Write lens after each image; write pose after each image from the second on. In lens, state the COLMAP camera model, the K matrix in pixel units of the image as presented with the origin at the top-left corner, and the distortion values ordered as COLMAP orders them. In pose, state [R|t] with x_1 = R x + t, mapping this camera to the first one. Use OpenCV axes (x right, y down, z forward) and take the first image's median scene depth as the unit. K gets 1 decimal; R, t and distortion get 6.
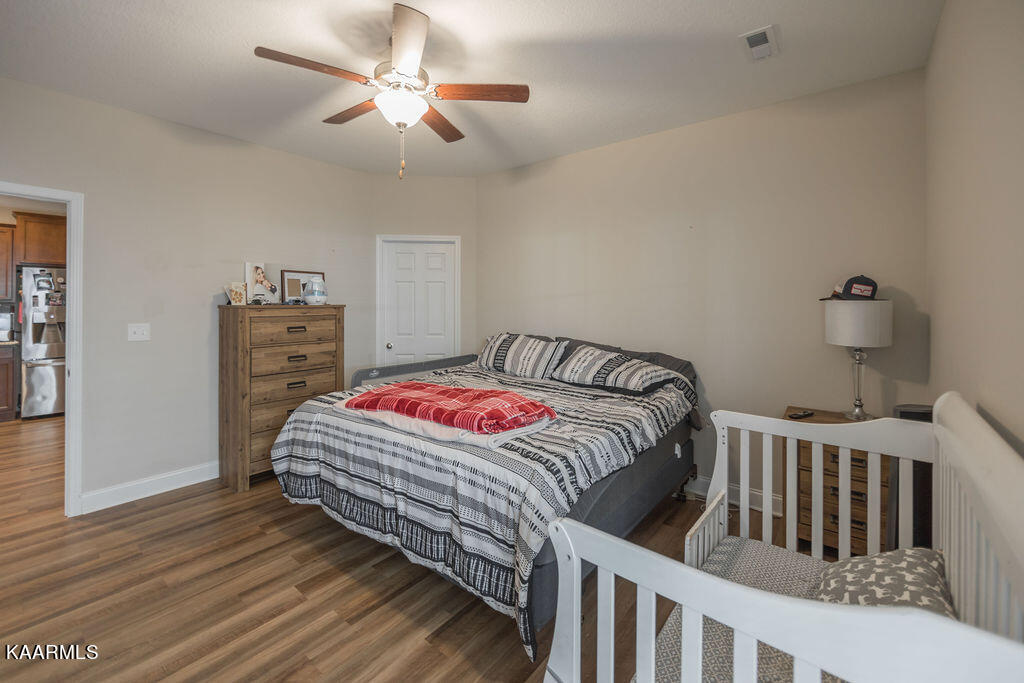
lens RADIAL K [[416.2, 0, 512.6], [0, 416.2, 302.0], [0, 0, 1]] dist [-0.010168, 0.003731]
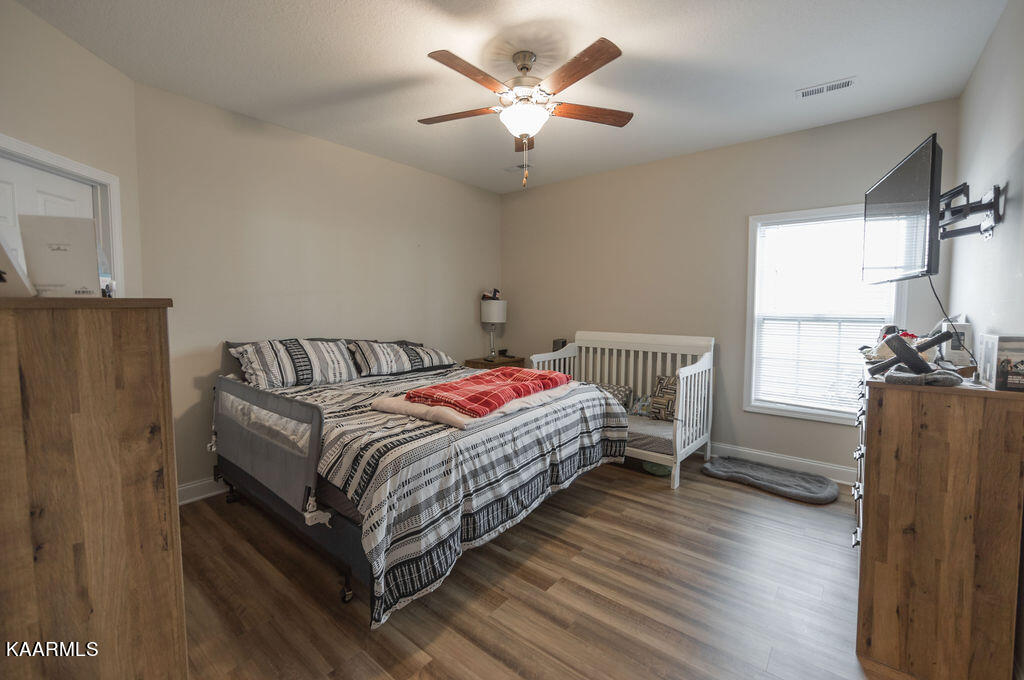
lens RADIAL K [[406.8, 0, 493.4], [0, 406.8, 329.1], [0, 0, 1]] dist [-0.000301, -0.000026]
pose [[0.061681, -0.062378, 0.996145, -1.456735], [-0.002885, 0.998030, 0.062675, 0.014604], [-0.998092, -0.006739, 0.061380, 1.076360]]
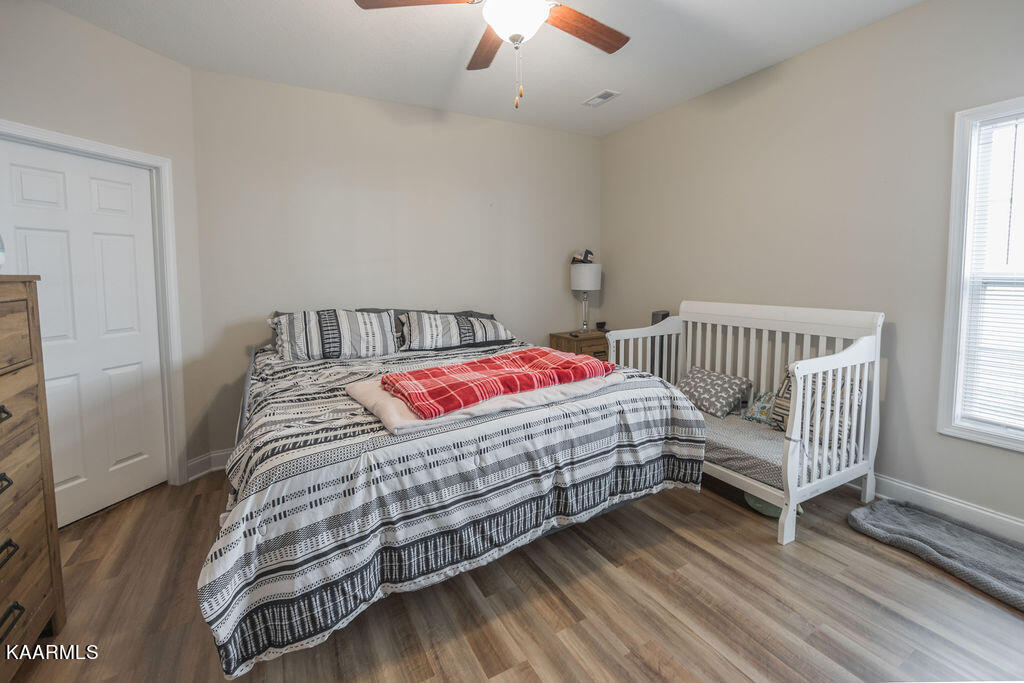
lens RADIAL K [[416.2, 0, 512.6], [0, 416.2, 302.0], [0, 0, 1]] dist [-0.010168, 0.003731]
pose [[0.400432, -0.076930, 0.913091, -1.093353], [0.020607, 0.996974, 0.074960, 0.023026], [-0.916095, -0.011201, 0.400806, 0.709294]]
